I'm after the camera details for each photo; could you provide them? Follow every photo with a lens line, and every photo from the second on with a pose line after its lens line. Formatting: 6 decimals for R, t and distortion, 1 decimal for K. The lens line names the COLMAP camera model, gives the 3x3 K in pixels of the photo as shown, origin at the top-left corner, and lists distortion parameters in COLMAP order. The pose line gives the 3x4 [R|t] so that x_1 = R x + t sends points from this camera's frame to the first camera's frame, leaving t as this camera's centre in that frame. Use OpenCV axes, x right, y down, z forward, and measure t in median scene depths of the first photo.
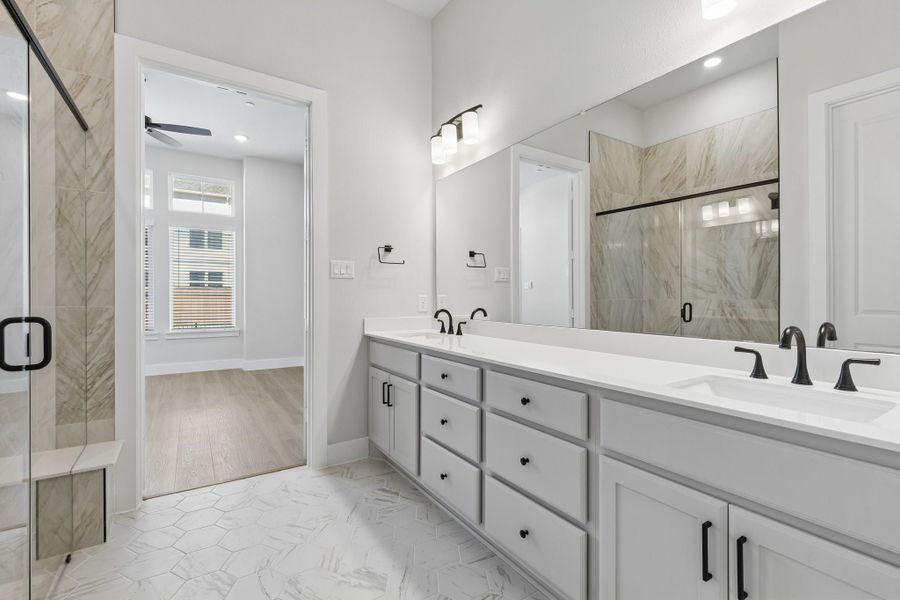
lens RADIAL K [[408.2, 0, 449.2], [0, 408.2, 297.8], [0, 0, 1]] dist [0.005159, -0.000924]
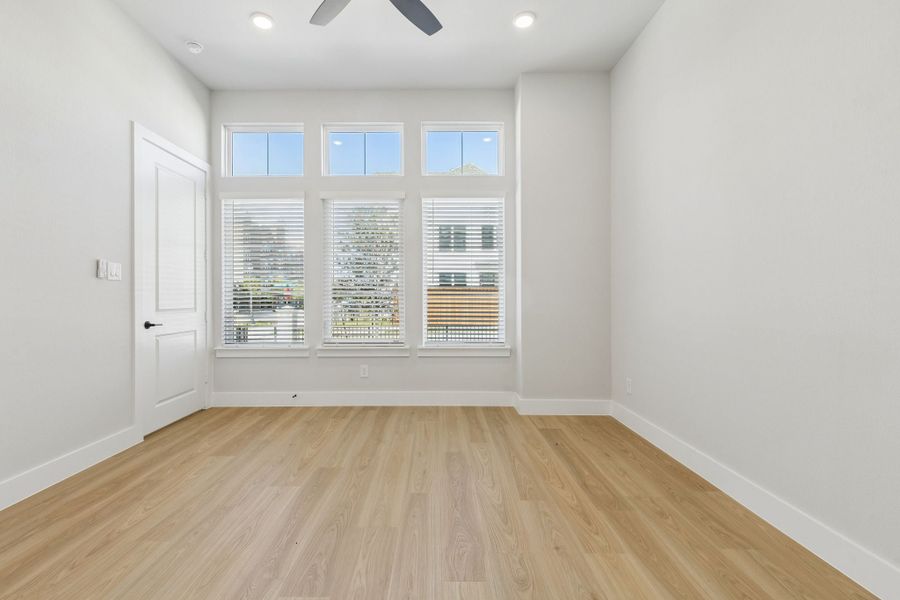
lens RADIAL K [[384.5, 0, 444.1], [0, 384.5, 295.9], [0, 0, 1]] dist [-0.000575, -0.000028]
pose [[0.853504, -0.003295, -0.521076, -0.036934], [0.001477, 0.999991, -0.003903, -0.000304], [0.521084, 0.002561, 0.853502, 0.054635]]
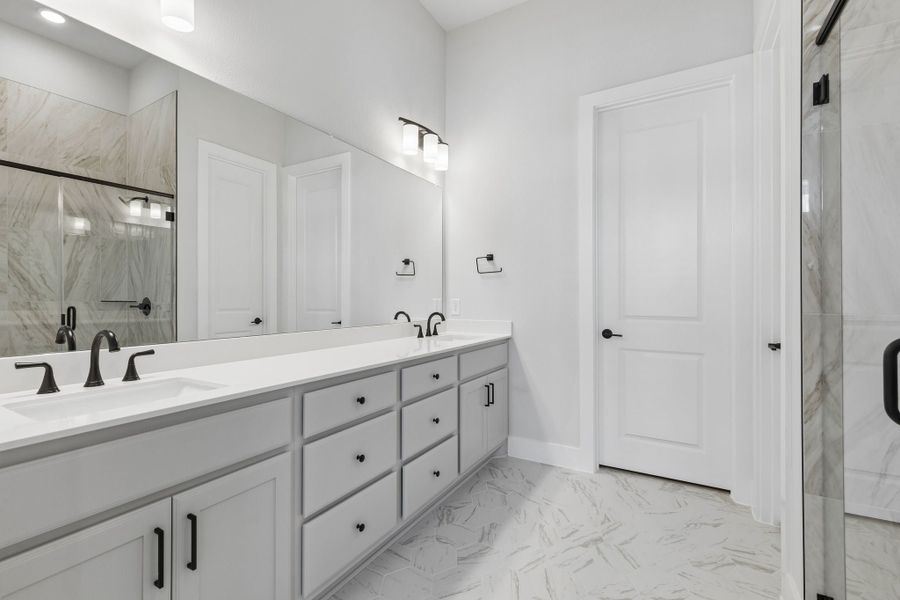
lens RADIAL K [[408.2, 0, 435.6], [0, 408.2, 297.7], [0, 0, 1]] dist [0.005159, -0.000924]
pose [[-0.454102, 0.003879, 0.890941, -0.894618], [-0.004275, 0.999970, -0.006532, -0.002703], [-0.890939, -0.006775, -0.454071, 1.408239]]
